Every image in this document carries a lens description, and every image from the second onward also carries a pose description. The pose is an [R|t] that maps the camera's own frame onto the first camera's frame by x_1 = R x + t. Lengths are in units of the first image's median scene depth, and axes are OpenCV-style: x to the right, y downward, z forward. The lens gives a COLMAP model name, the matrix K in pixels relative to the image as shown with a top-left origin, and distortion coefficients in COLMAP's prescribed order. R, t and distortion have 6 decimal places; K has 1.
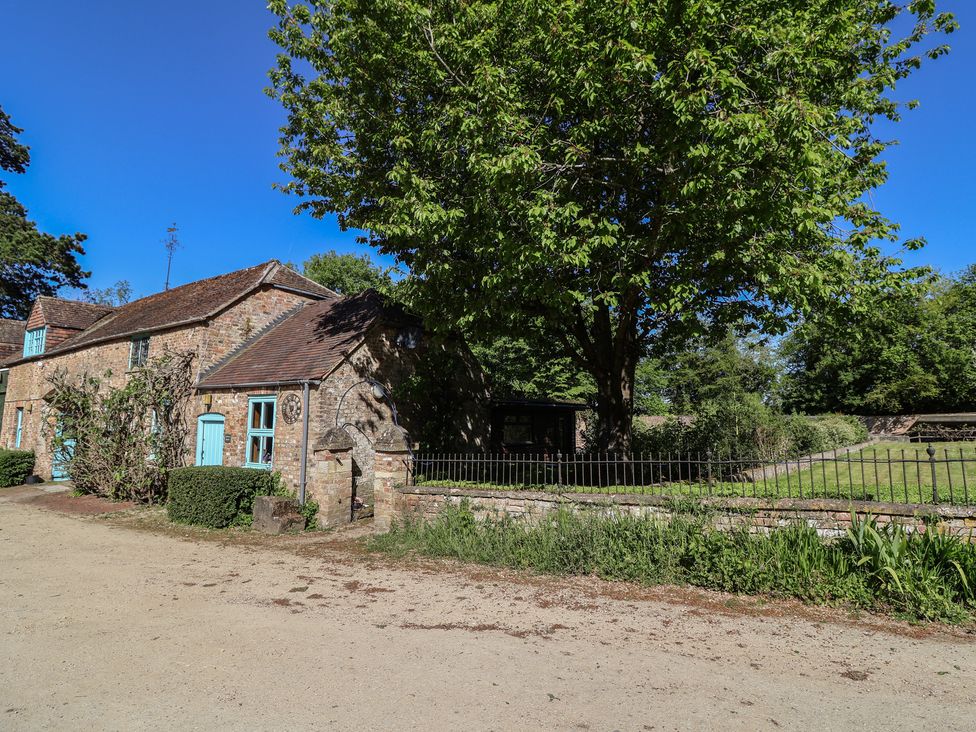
lens RADIAL K [[506.7, 0, 499.1], [0, 506.7, 357.4], [0, 0, 1]] dist [0.002210, -0.014488]
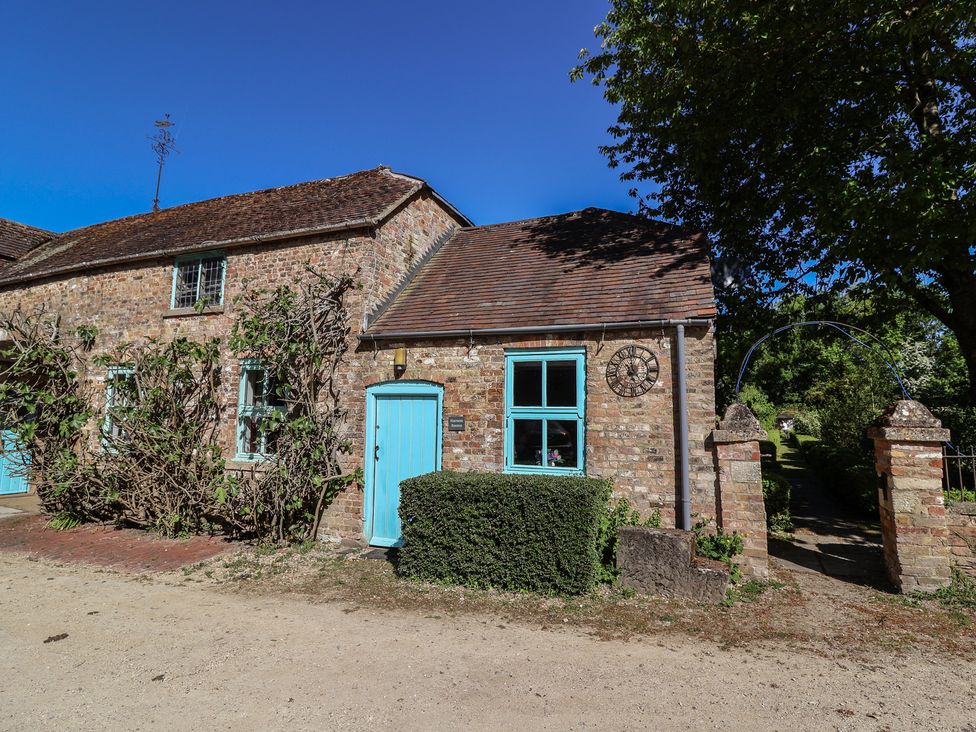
lens RADIAL K [[506.7, 0, 499.1], [0, 506.7, 357.4], [0, 0, 1]] dist [0.002210, -0.014488]
pose [[0.976957, 0.030663, 0.211224, -0.570761], [-0.032610, 0.999452, 0.005741, 0.073730], [-0.210932, -0.012497, 0.977421, 0.395694]]
